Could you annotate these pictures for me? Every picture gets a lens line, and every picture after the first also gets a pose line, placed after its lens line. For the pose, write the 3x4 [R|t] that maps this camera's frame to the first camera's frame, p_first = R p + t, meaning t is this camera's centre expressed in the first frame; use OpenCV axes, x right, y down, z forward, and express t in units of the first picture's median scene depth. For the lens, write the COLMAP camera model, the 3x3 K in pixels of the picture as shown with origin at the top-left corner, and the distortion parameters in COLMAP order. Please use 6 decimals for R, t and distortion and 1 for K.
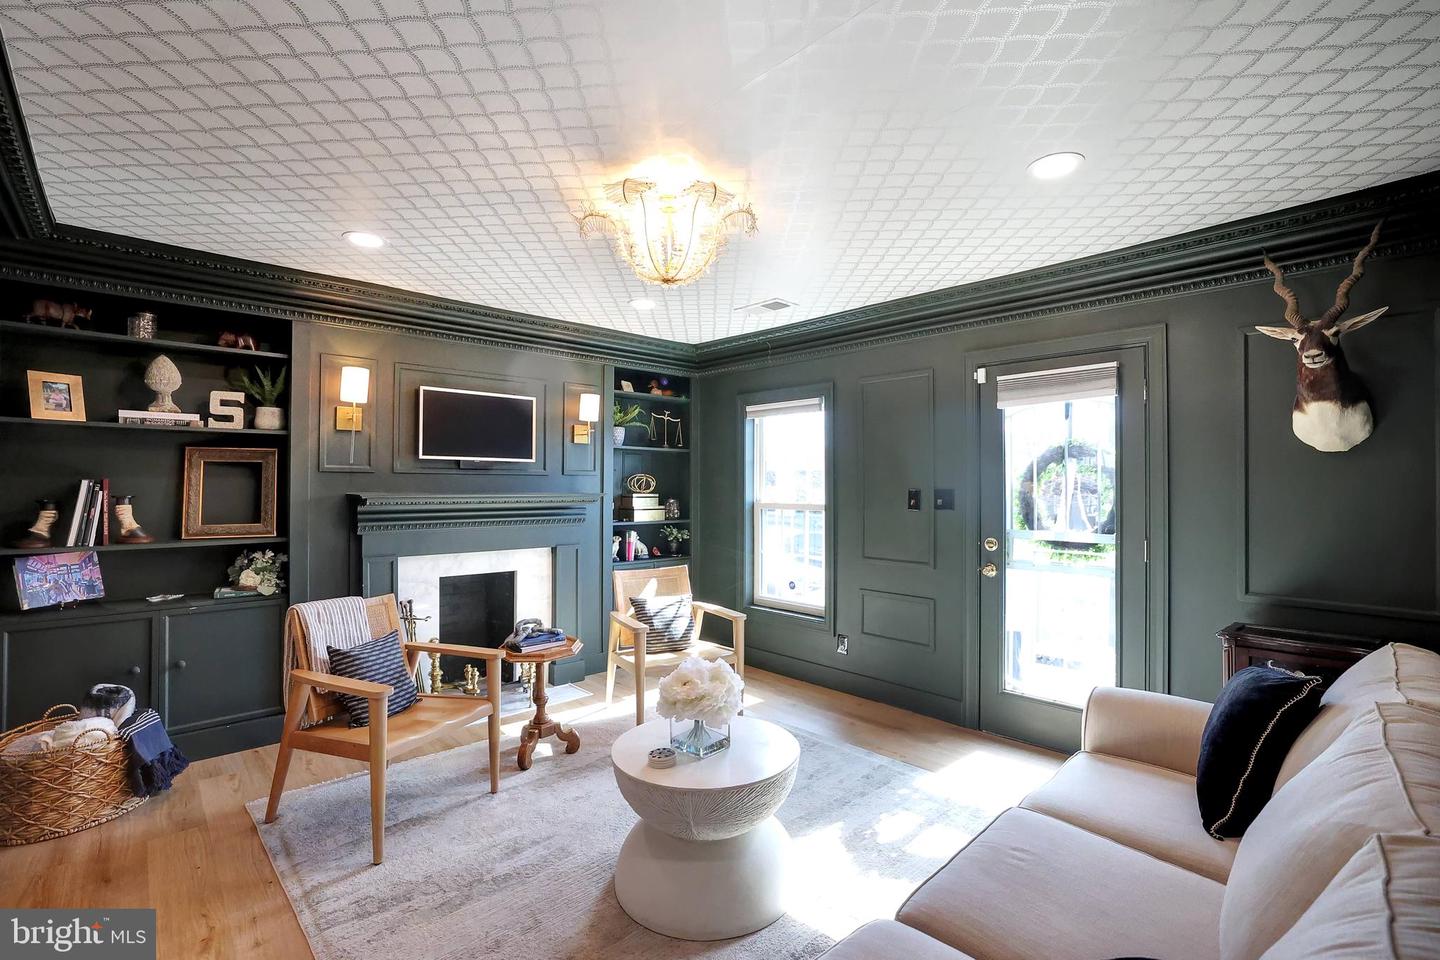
lens RADIAL K [[628.8, 0, 730.6], [0, 628.8, 479.9], [0, 0, 1]] dist [-0.029718, 0.004732]
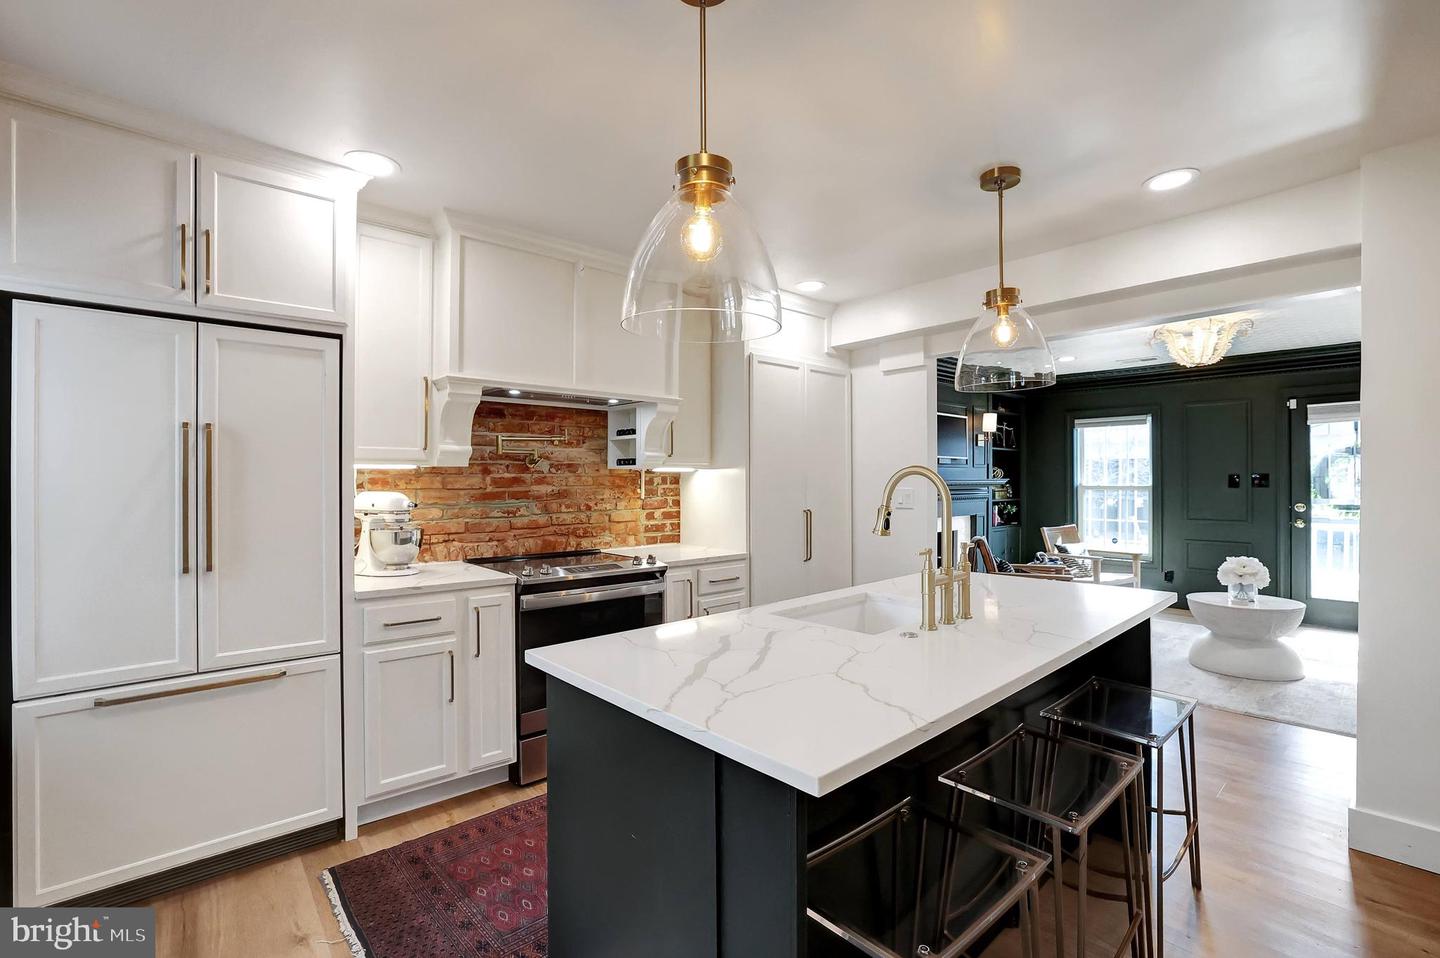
lens RADIAL K [[628.8, 0, 711.8], [0, 628.8, 478.8], [0, 0, 1]] dist [-0.029718, 0.004732]
pose [[0.999280, -0.008046, -0.037083, -1.055473], [0.008264, 0.999950, 0.005710, 0.006051], [0.037035, -0.006012, 0.999296, -0.652799]]
